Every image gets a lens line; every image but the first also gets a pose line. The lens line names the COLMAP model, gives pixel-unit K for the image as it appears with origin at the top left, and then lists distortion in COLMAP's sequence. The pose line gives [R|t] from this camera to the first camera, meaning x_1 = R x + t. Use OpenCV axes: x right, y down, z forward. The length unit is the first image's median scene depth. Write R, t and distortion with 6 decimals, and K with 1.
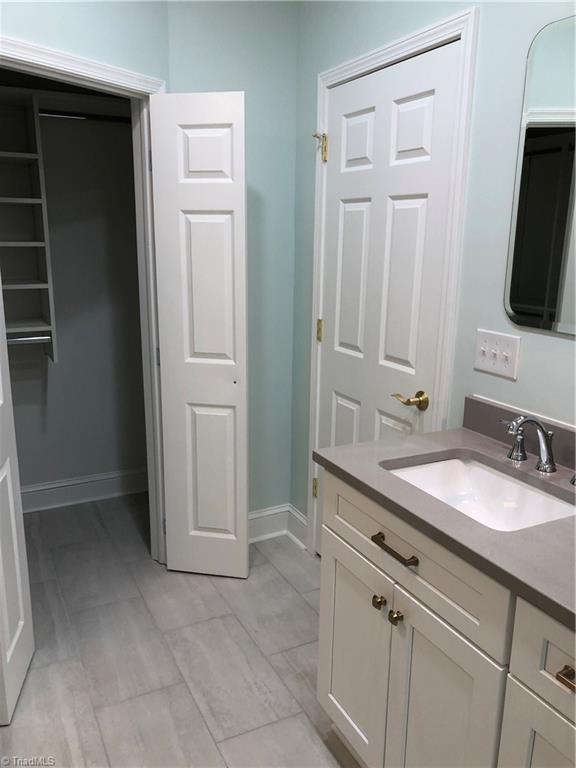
lens RADIAL K [[640.2, 0, 289.3], [0, 640.2, 387.5], [0, 0, 1]] dist [0.015003, -0.020475]
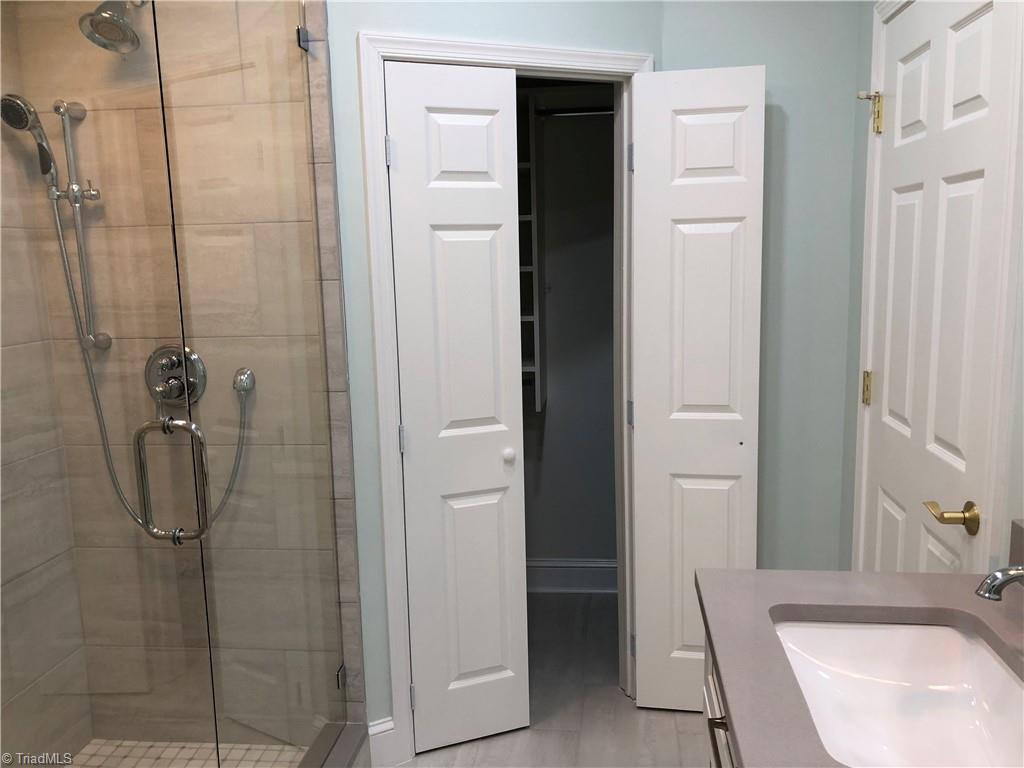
lens RADIAL K [[853.6, 0, 516.9], [0, 853.6, 380.3], [0, 0, 1]] dist [0.015003, -0.020475]
pose [[0.831259, 0.048234, -0.553788, 0.256963], [-0.092741, 0.994300, -0.052606, -0.022239], [0.548094, 0.095088, 0.830994, 0.101934]]
